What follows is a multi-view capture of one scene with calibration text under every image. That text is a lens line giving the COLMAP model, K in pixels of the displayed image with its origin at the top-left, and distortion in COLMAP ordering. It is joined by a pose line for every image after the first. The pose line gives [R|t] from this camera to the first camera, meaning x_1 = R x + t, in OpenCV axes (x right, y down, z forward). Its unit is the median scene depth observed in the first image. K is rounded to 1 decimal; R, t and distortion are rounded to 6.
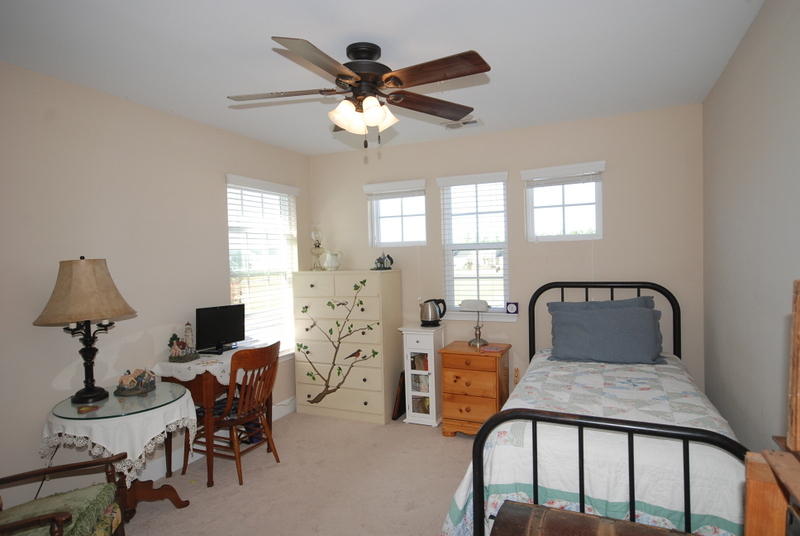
lens RADIAL K [[484.6, 0, 399.1], [0, 484.6, 267.7], [0, 0, 1]] dist [0.027171, 0.011930]
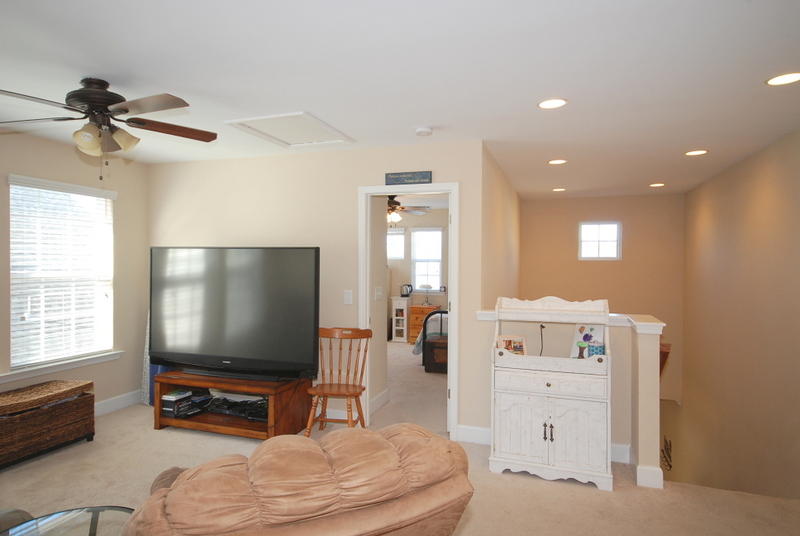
lens RADIAL K [[484.6, 0, 401.1], [0, 484.6, 262.3], [0, 0, 1]] dist [0.027171, 0.011930]
pose [[0.994849, 0.032339, 0.096073, -0.165904], [-0.029167, 0.998988, -0.034240, 0.041664], [-0.097083, 0.031261, 0.994785, -1.155029]]
